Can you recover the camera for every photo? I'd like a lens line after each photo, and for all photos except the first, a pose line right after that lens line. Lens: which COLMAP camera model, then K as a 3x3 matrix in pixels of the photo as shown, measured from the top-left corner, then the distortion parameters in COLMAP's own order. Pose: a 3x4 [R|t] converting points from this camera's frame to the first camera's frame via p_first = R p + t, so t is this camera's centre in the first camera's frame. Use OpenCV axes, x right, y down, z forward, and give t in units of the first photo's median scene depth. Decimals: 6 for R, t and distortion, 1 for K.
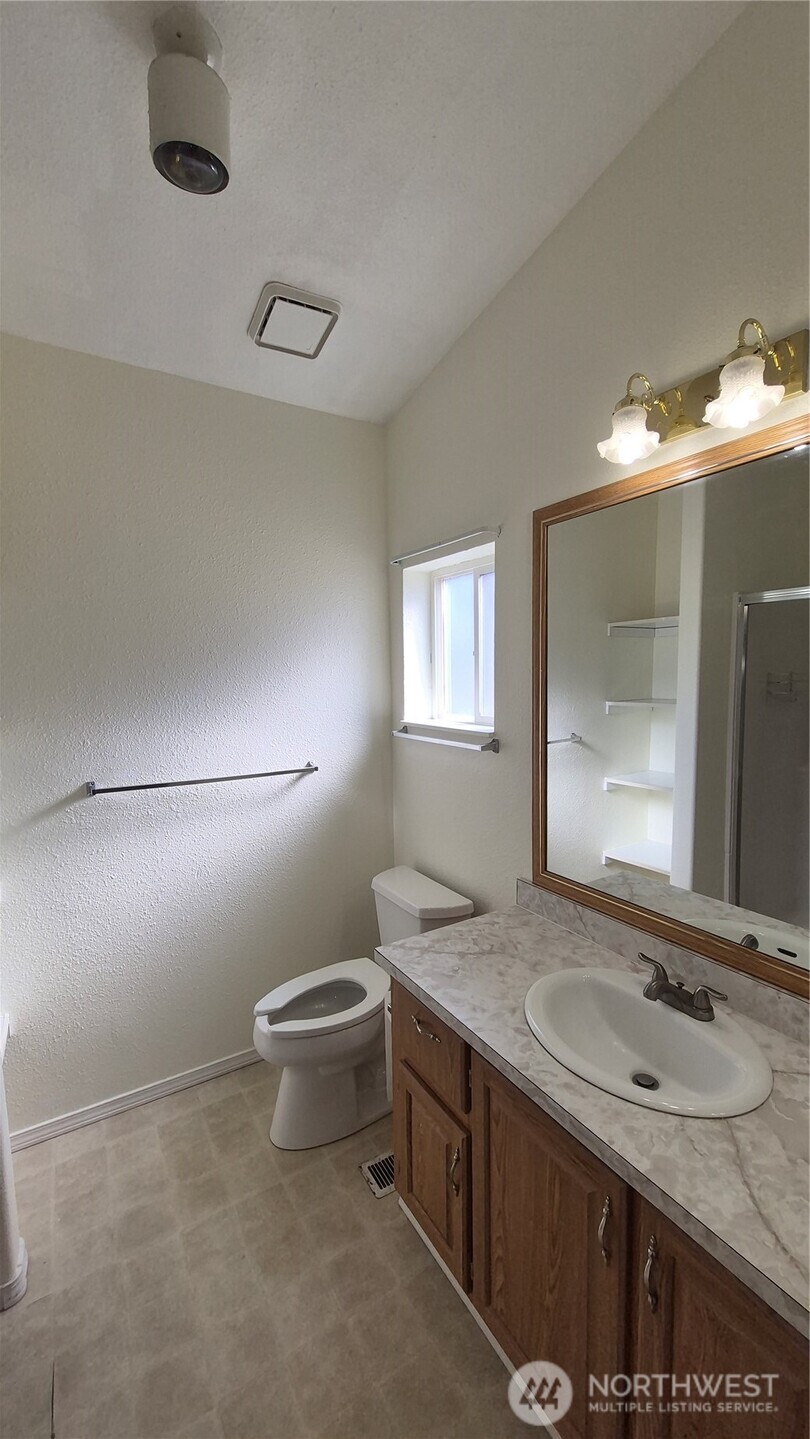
lens RADIAL K [[570.3, 0, 407.5], [0, 570.3, 720.6], [0, 0, 1]] dist [0.001044, -0.000325]
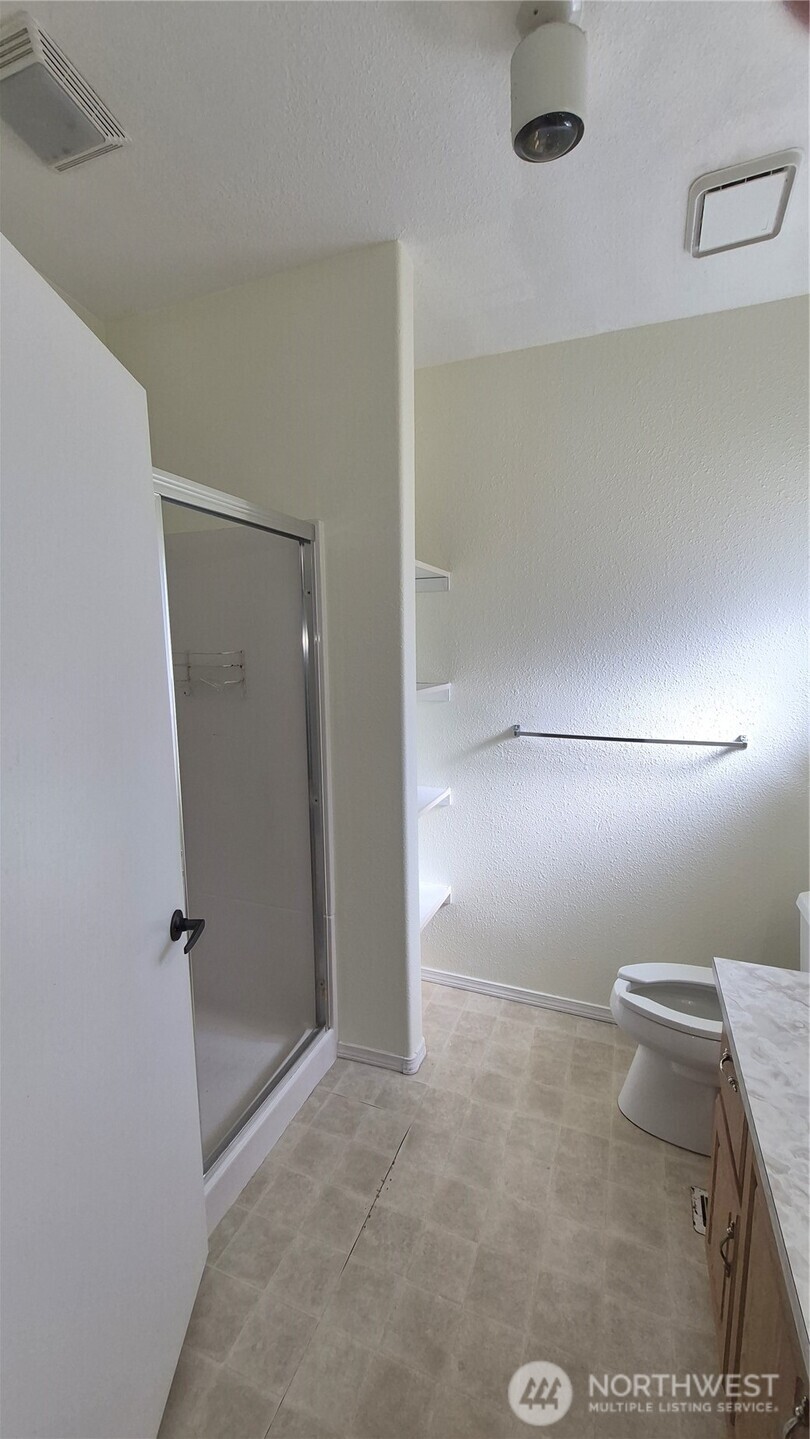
lens RADIAL K [[570.3, 0, 401.8], [0, 570.3, 719.7], [0, 0, 1]] dist [0.001044, -0.000325]
pose [[0.594715, 0.119553, -0.794998, 0.266133], [-0.065025, 0.992794, 0.100654, -0.007726], [0.801303, -0.008165, 0.598204, 0.105074]]
